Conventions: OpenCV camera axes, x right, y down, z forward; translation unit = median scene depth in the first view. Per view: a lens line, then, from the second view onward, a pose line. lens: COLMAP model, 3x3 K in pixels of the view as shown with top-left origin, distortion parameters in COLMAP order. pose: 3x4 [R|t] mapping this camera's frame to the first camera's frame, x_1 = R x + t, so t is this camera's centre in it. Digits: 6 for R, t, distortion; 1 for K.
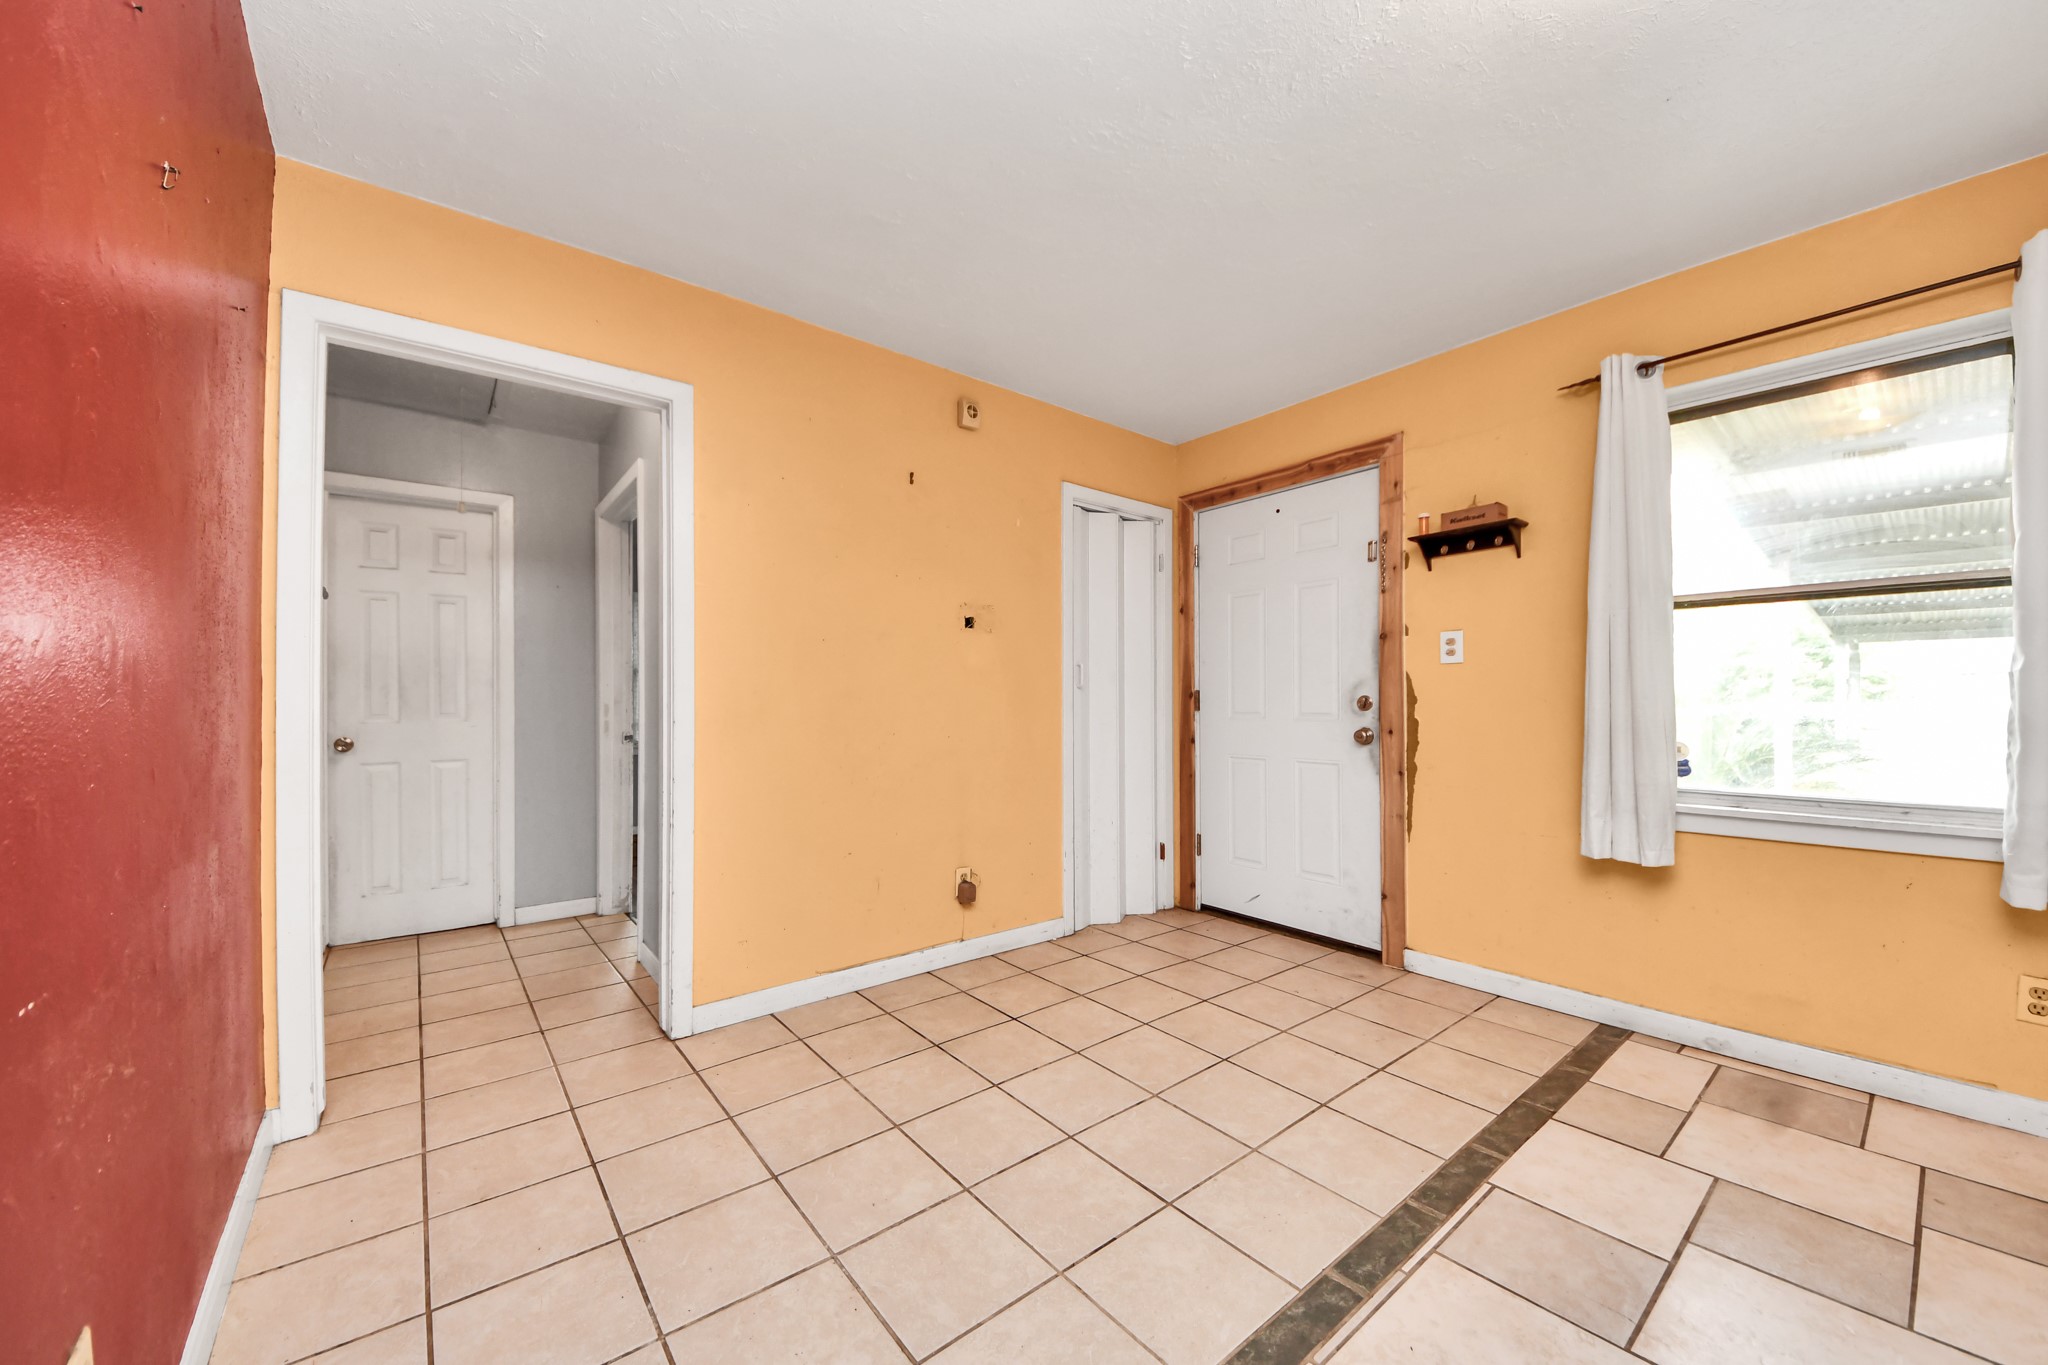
lens RADIAL K [[732.4, 0, 997.6], [0, 732.4, 696.6], [0, 0, 1]] dist [0.017721, -0.015052]
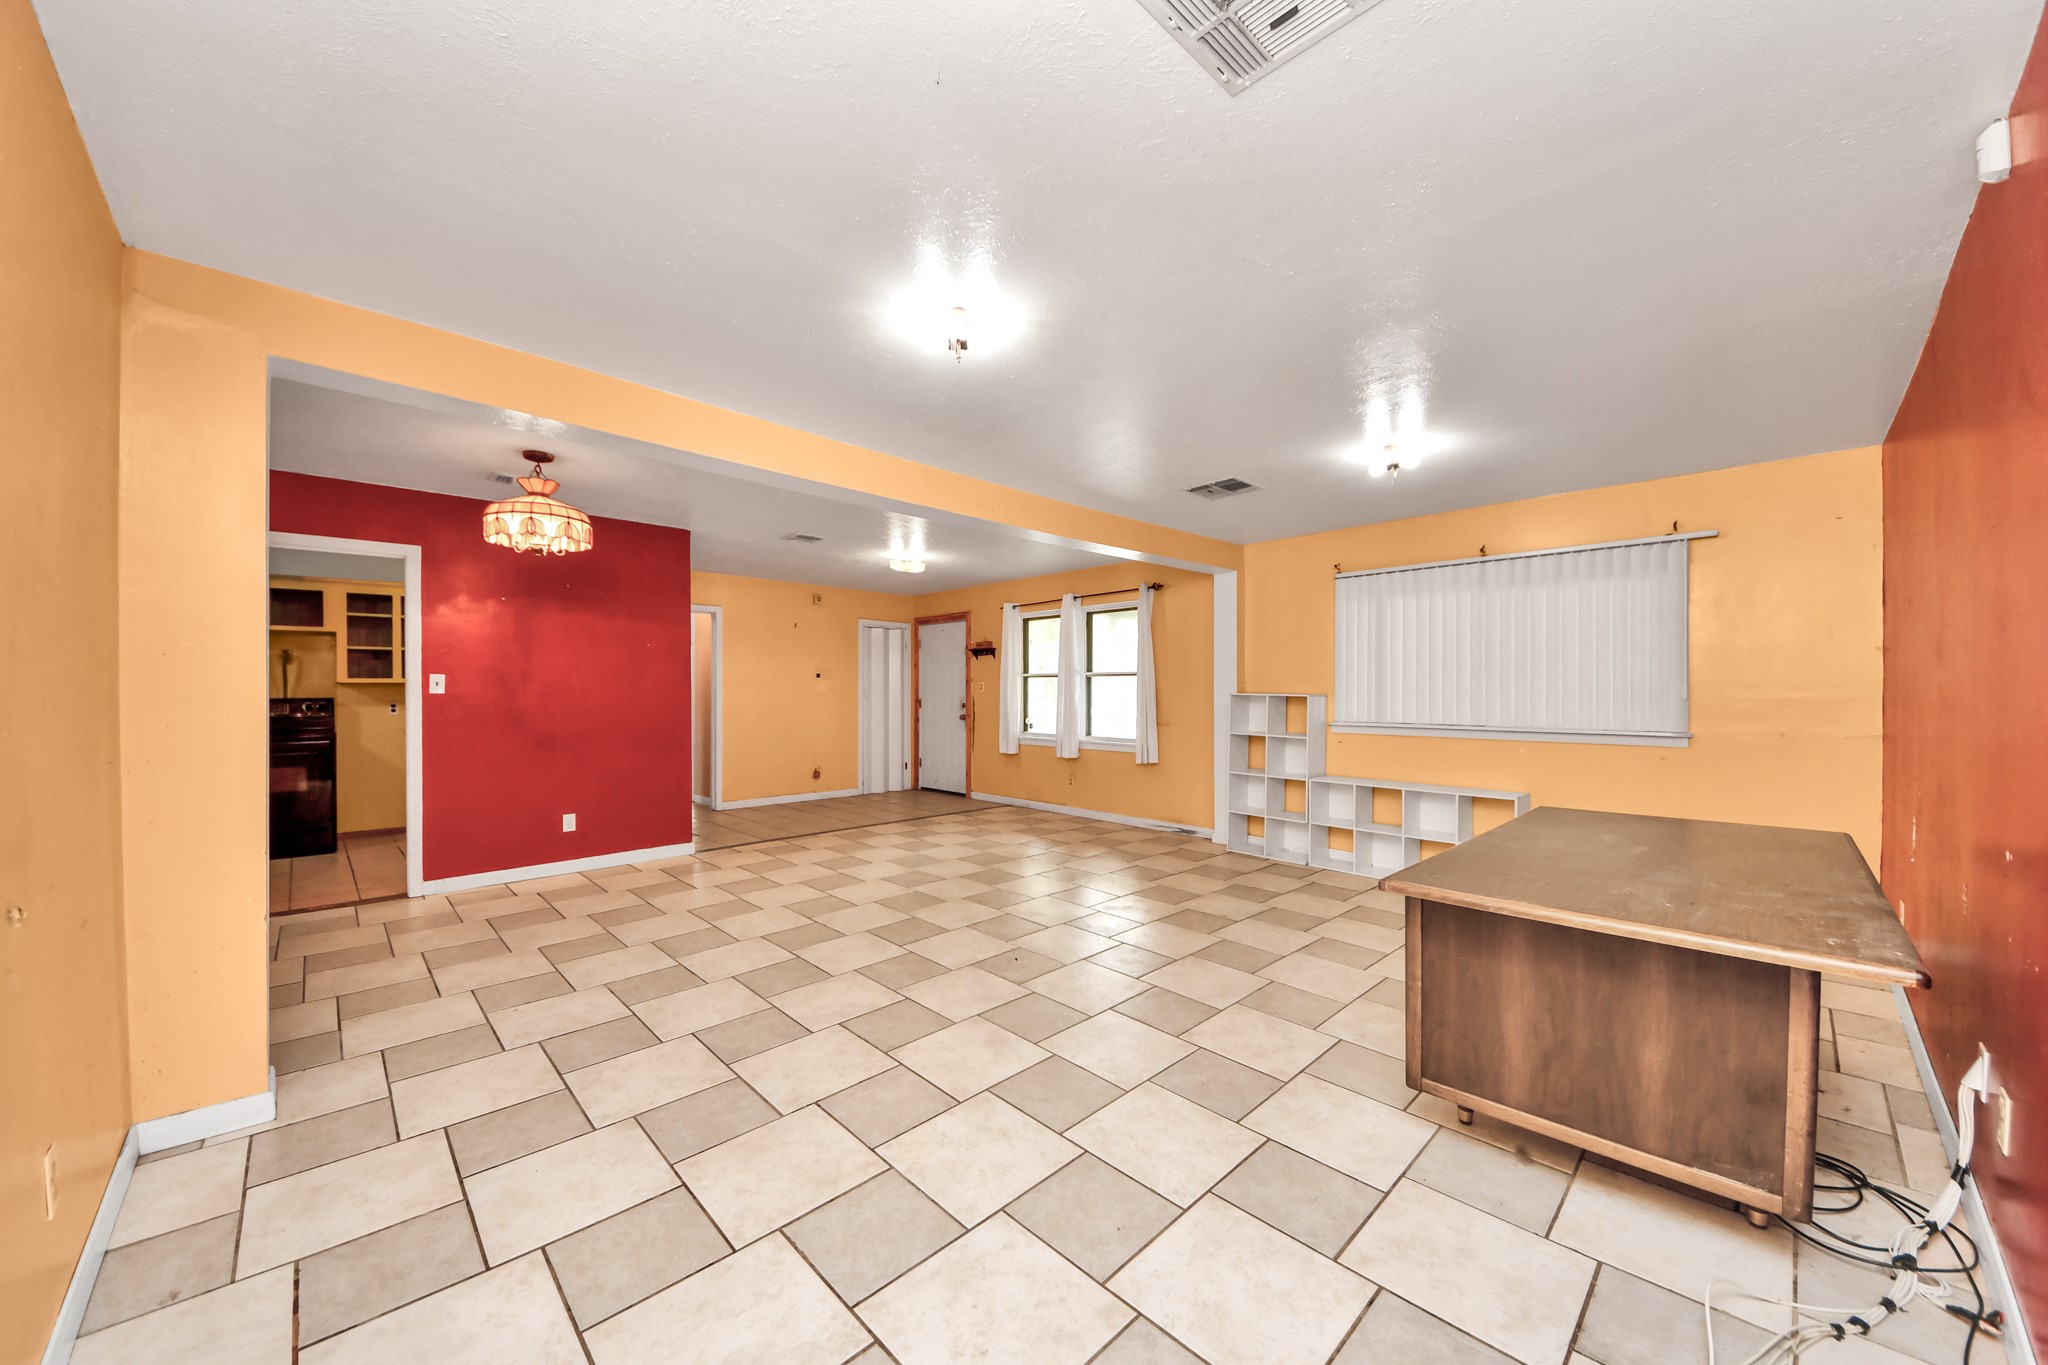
lens RADIAL K [[732.4, 0, 997.6], [0, 732.4, 696.6], [0, 0, 1]] dist [0.017721, -0.015052]
pose [[0.996444, 0.004120, 0.084155, 0.348323], [-0.004741, 0.999963, 0.007189, -0.038897], [-0.084123, -0.007563, 0.996427, -1.544335]]
